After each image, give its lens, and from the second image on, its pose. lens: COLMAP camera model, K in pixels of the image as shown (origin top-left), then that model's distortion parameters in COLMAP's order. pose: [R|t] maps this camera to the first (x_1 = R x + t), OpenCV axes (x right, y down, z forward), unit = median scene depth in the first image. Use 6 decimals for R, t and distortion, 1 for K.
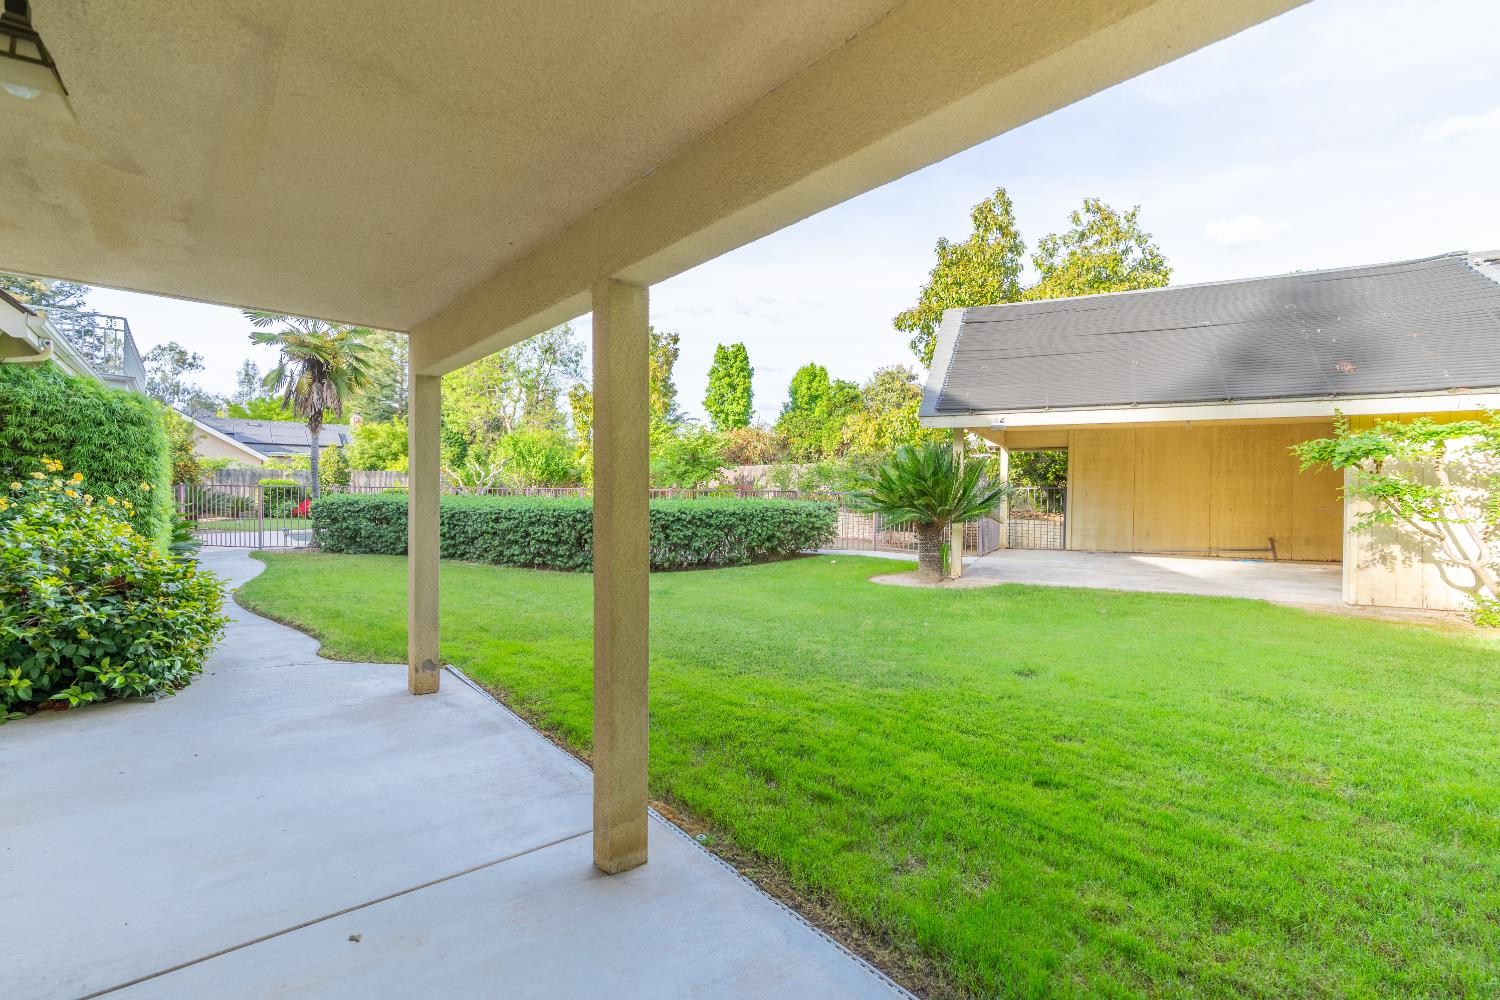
lens RADIAL K [[675.7, 0, 745.4], [0, 675.7, 499.1], [0, 0, 1]] dist [-0.002107, 0.000109]
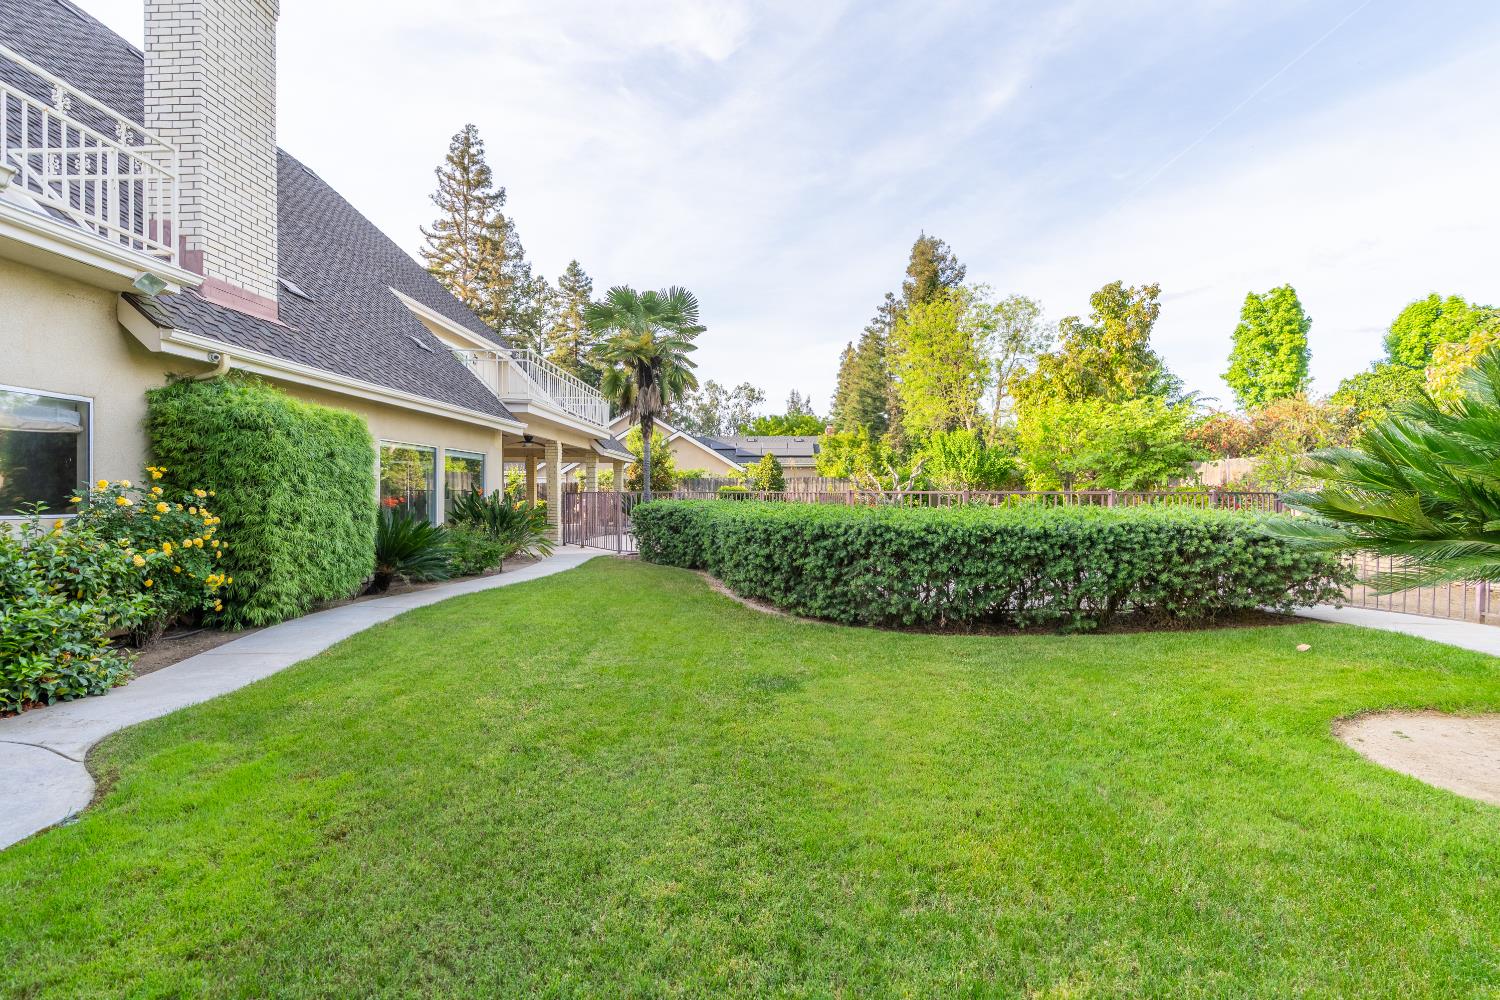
lens RADIAL K [[675.7, 0, 745.4], [0, 675.7, 499.1], [0, 0, 1]] dist [-0.002107, 0.000109]
pose [[0.750964, -0.002418, -0.660339, 0.155961], [-0.002182, 0.999979, -0.006143, -0.003533], [0.660340, 0.006054, 0.750943, 0.434870]]
